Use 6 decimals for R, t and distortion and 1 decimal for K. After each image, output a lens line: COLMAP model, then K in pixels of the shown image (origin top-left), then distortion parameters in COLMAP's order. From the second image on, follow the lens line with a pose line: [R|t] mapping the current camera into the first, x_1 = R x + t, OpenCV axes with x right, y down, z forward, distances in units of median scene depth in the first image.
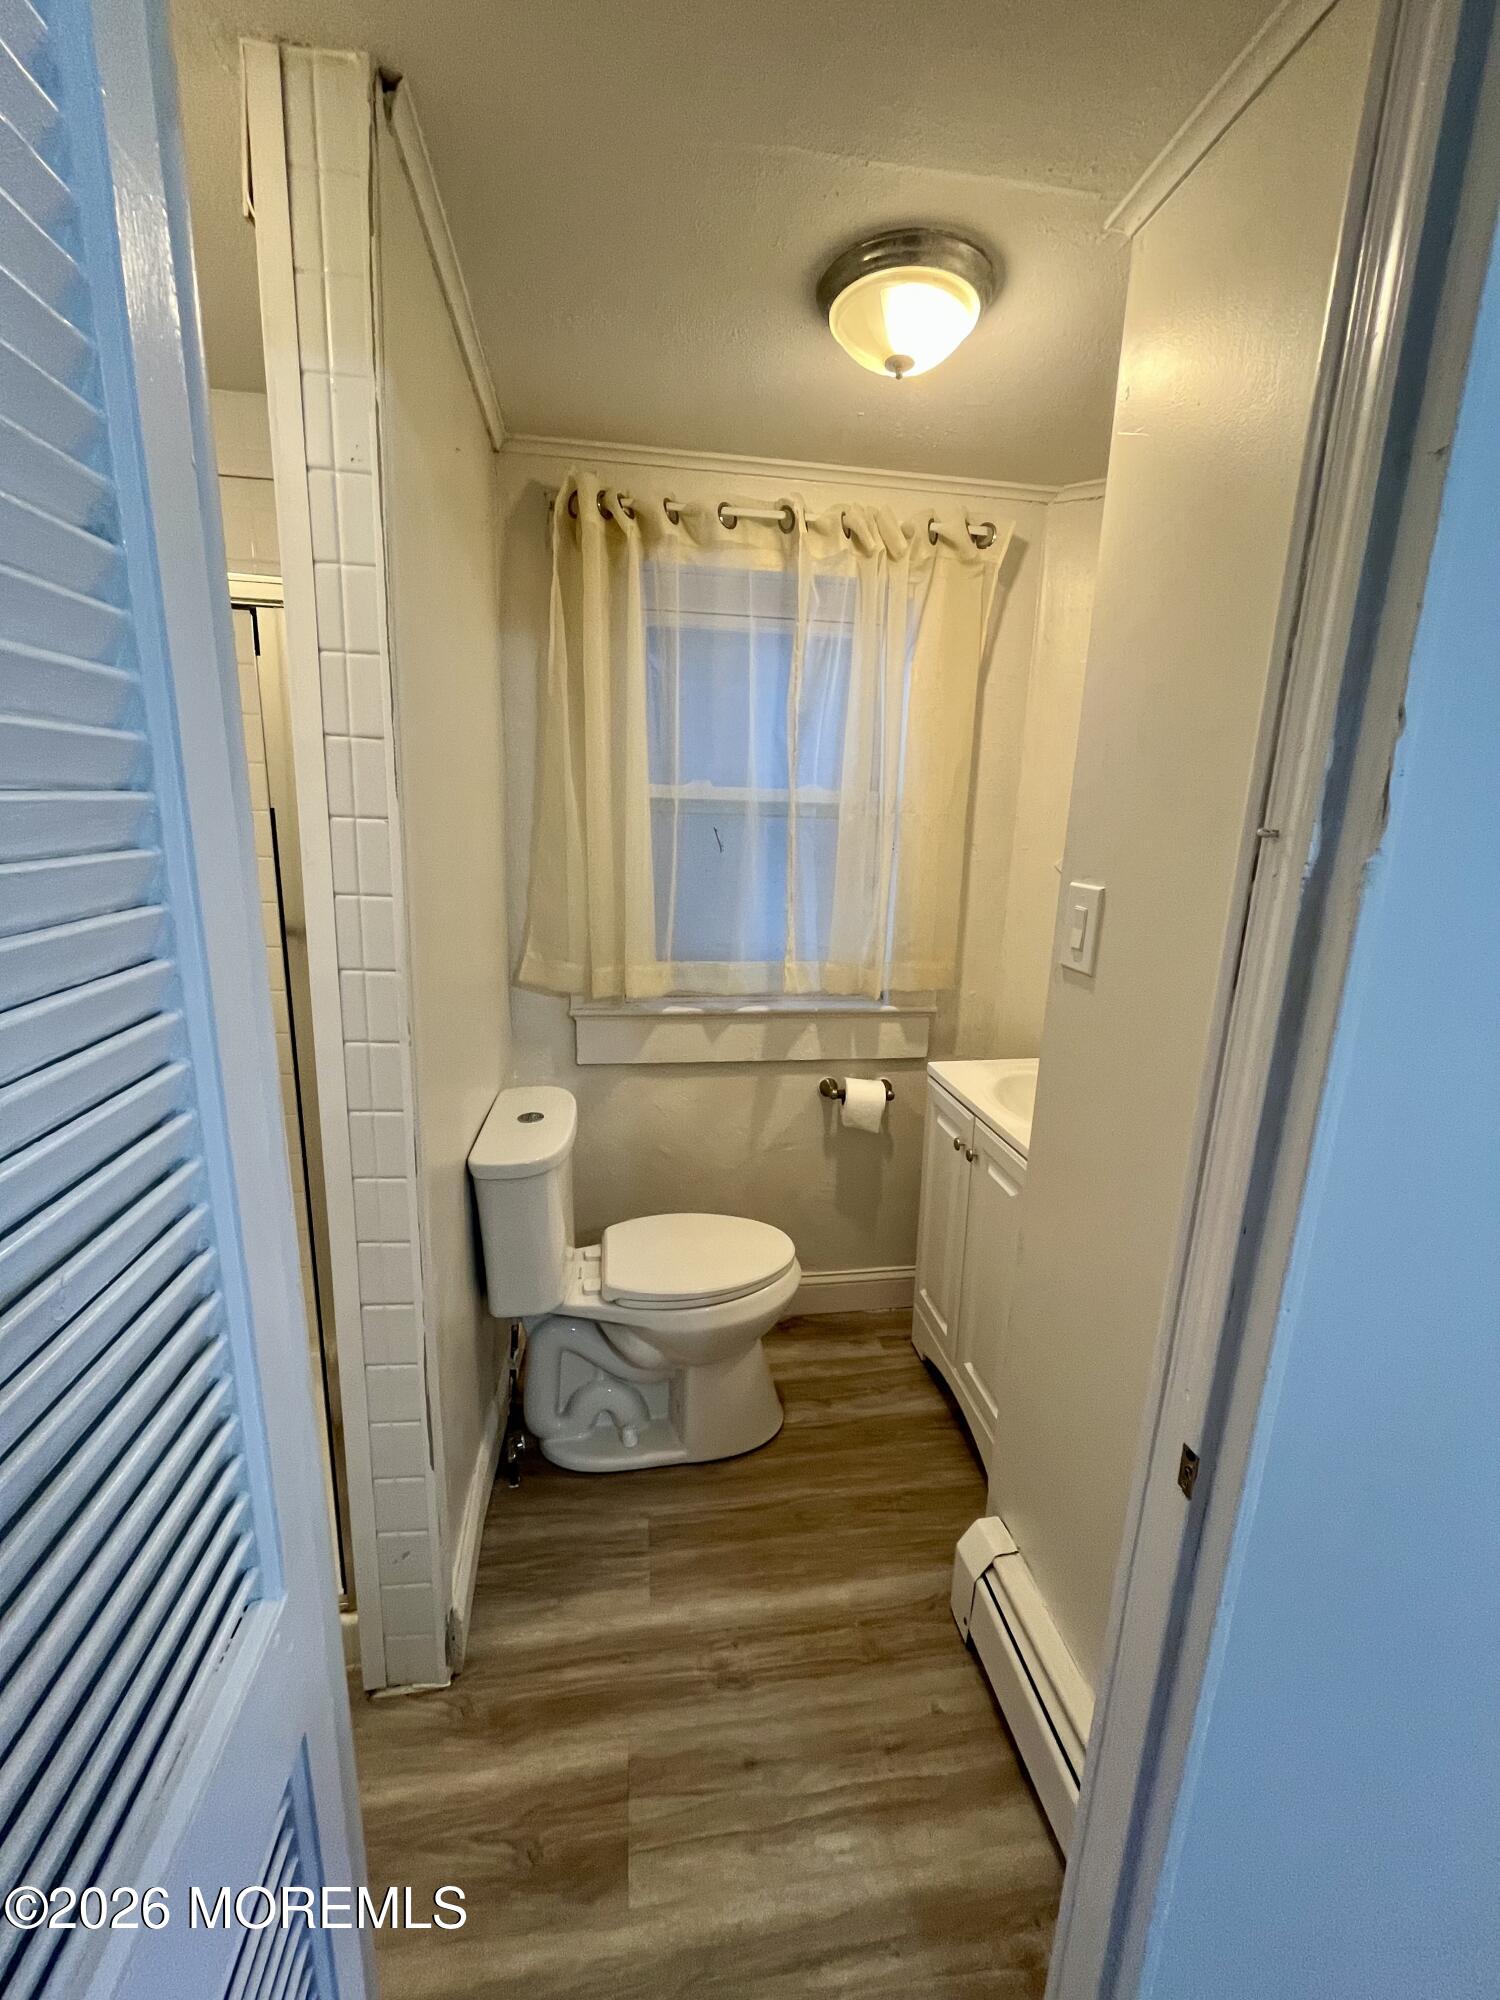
lens RADIAL K [[804.5, 0, 749.6], [0, 804.5, 997.9], [0, 0, 1]] dist [-0.003919, -0.000507]
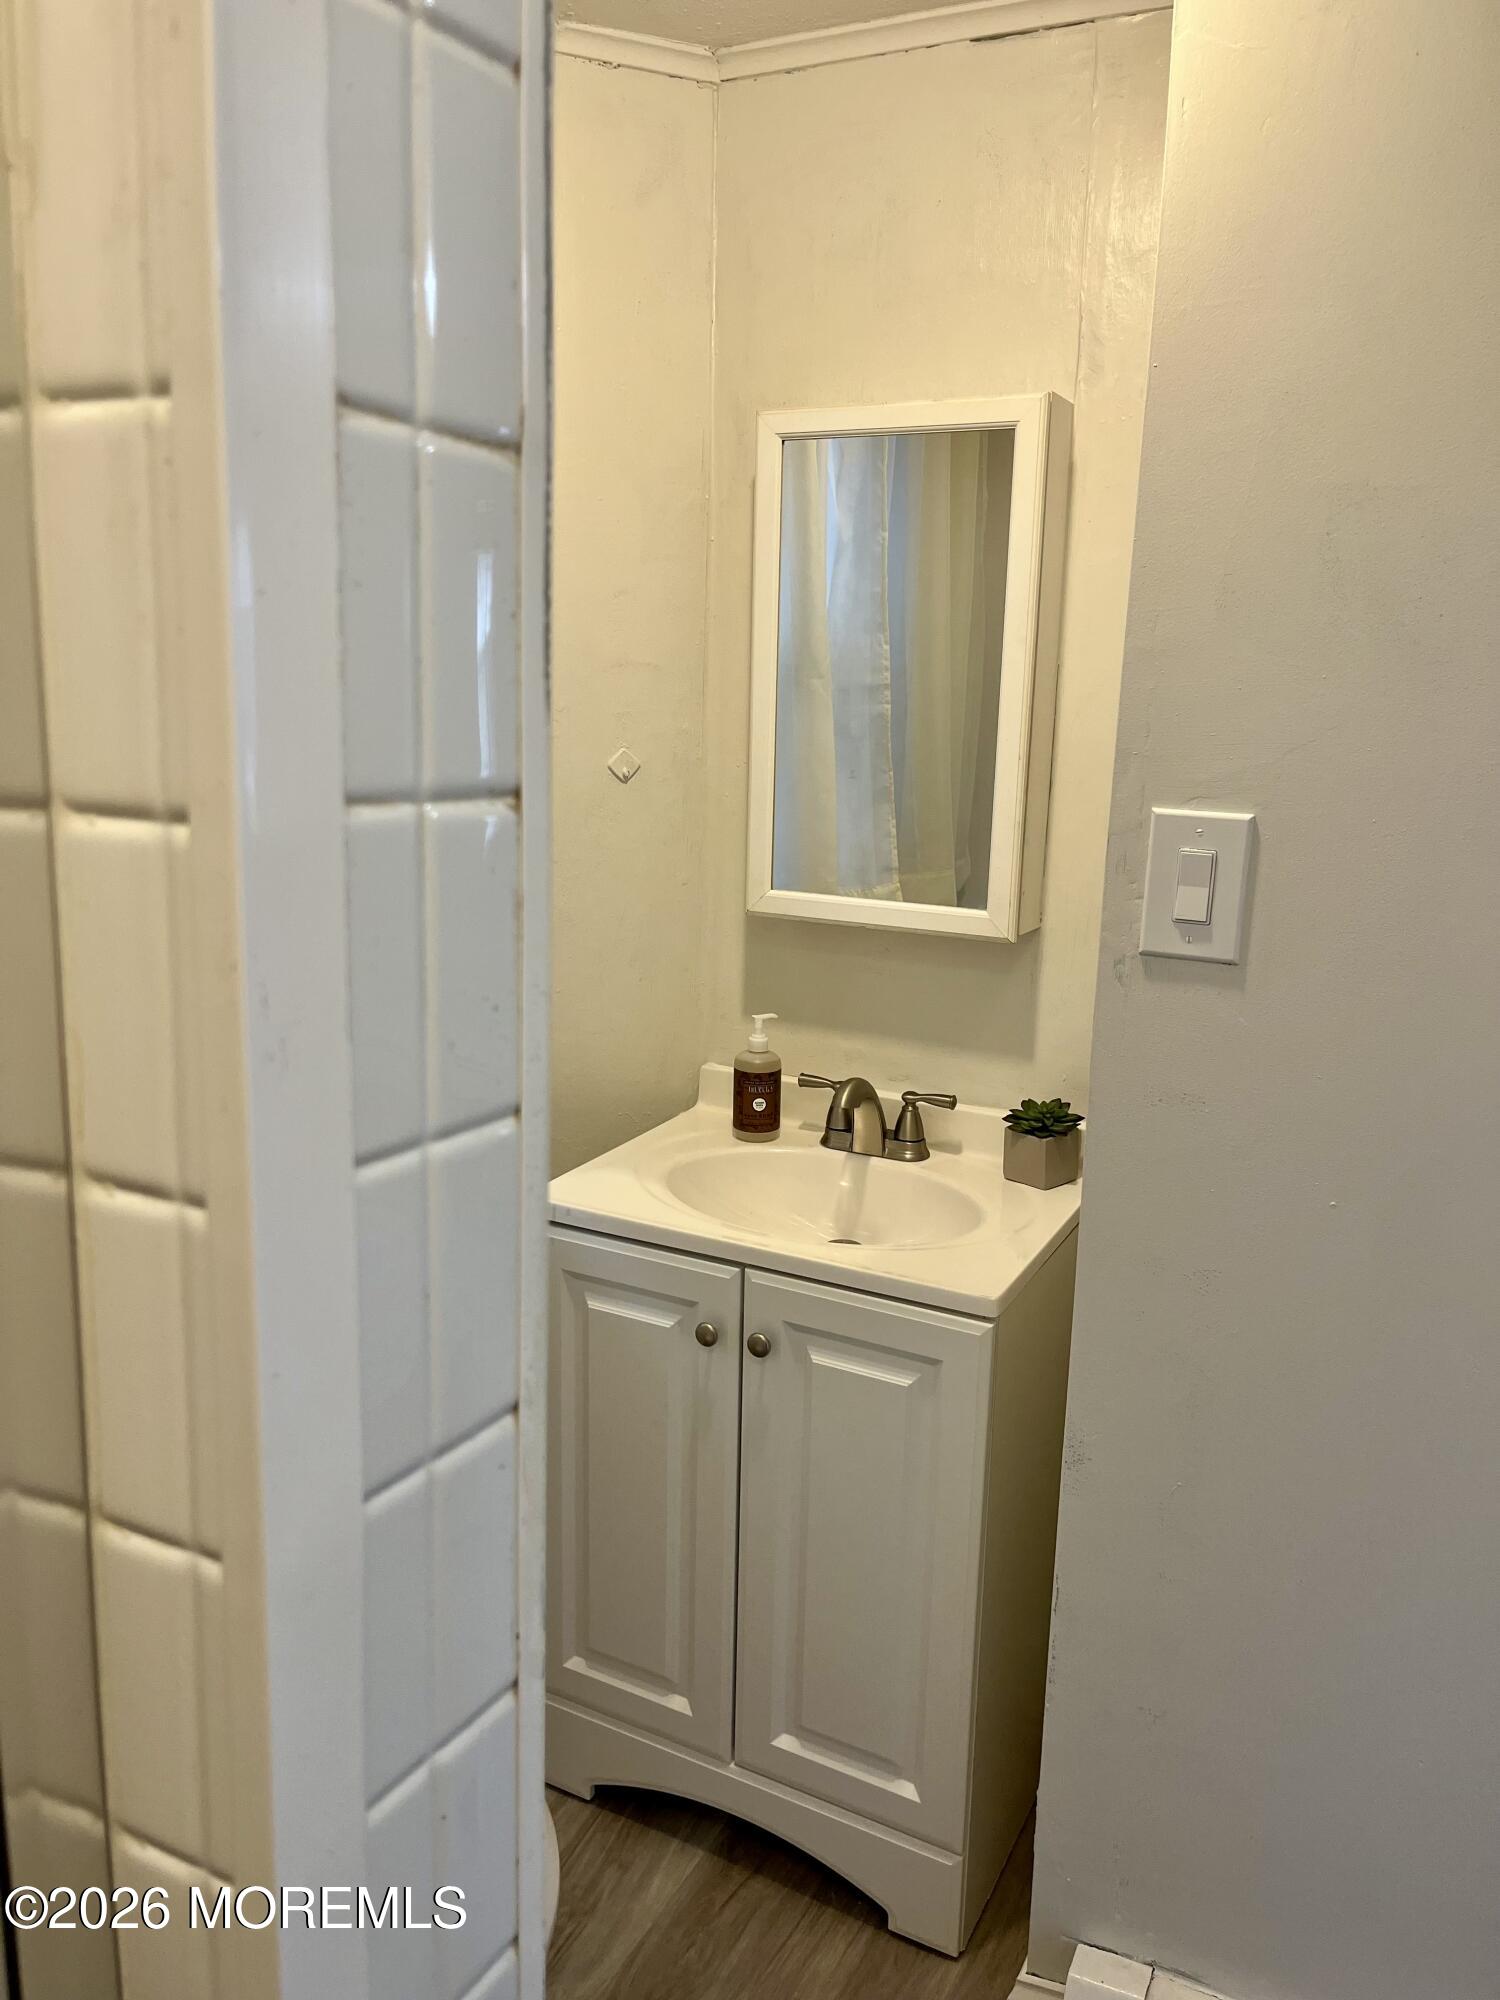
lens RADIAL K [[1543.6, 0, 752.4], [0, 1543.6, 996.7], [0, 0, 1]] dist [0.005209, -0.001423]
pose [[0.591501, -0.174149, 0.787273, -0.667649], [0.166000, 0.981782, 0.092455, -0.163119], [-0.789032, 0.076000, 0.609634, 0.570692]]
